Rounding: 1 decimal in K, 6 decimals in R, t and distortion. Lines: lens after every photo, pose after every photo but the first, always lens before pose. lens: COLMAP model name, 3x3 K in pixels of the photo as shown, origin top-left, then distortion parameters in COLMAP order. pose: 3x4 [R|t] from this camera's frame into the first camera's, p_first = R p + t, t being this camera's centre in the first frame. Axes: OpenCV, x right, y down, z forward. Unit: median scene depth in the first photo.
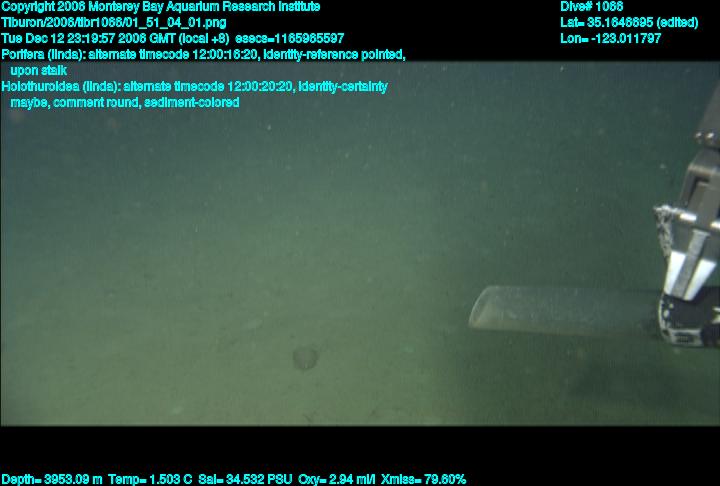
lens RADIAL K [[5231.6, 0, 359.9], [0, 5231.6, 242.9], [0, 0, 1]] dist [0.992911, 0.000000]
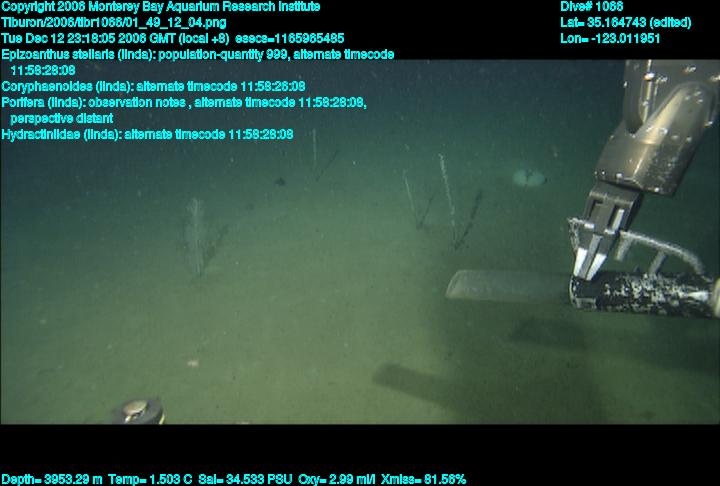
lens RADIAL K [[5231.6, 0, 360.2], [0, 5231.6, 242.9], [0, 0, 1]] dist [0.992911, 0.000000]
pose [[0.999966, 0.007819, -0.002548, -0.000491], [-0.007821, 0.999969, -0.000544, 0.001392], [0.002544, 0.000564, 0.999997, -0.531021]]
